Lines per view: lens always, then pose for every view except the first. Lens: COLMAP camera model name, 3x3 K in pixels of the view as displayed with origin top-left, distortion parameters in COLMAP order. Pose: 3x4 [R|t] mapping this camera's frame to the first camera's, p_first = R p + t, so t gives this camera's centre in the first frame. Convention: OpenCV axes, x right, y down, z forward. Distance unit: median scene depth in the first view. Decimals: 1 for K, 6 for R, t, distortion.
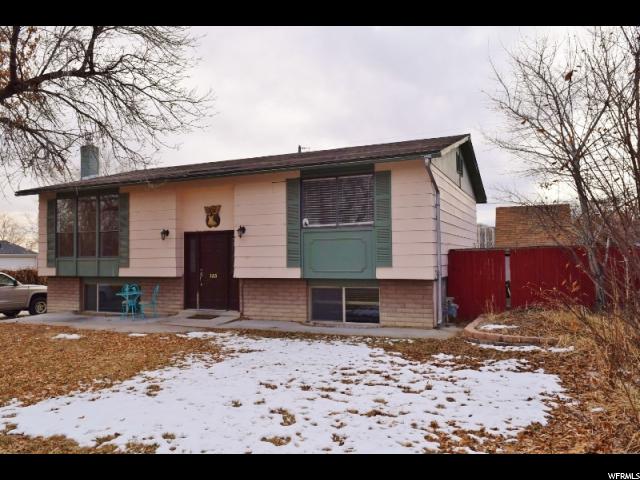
lens RADIAL K [[497.8, 0, 319.0], [0, 497.8, 245.4], [0, 0, 1]] dist [-0.020532, -0.005594]
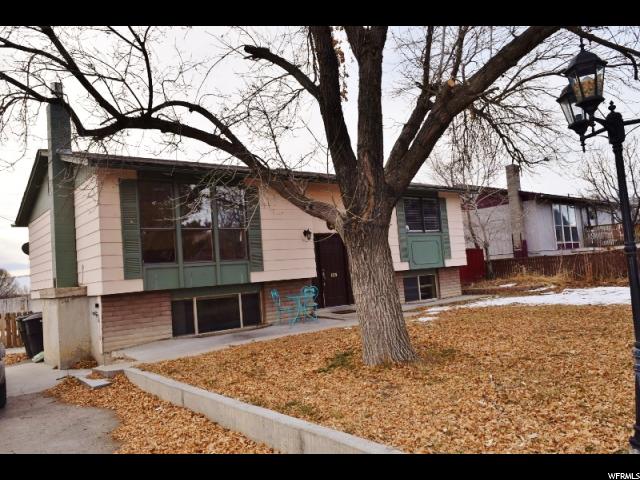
lens RADIAL K [[497.8, 0, 321.1], [0, 497.8, 241.1], [0, 0, 1]] dist [-0.020532, -0.005594]
pose [[0.449104, 0.033123, 0.892865, -1.233844], [0.045974, 0.997132, -0.060115, 0.054272], [-0.892296, 0.068047, 0.446293, 0.564164]]
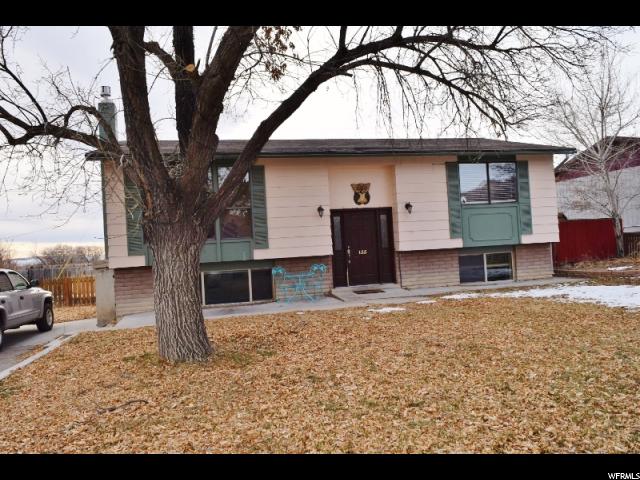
lens RADIAL K [[497.8, 0, 318.7], [0, 497.8, 241.4], [0, 0, 1]] dist [-0.020532, -0.005594]
pose [[0.799300, -0.028198, 0.600271, -0.934910], [0.031519, 0.999491, 0.004982, 0.032939], [-0.600105, 0.014938, 0.799781, 0.245622]]
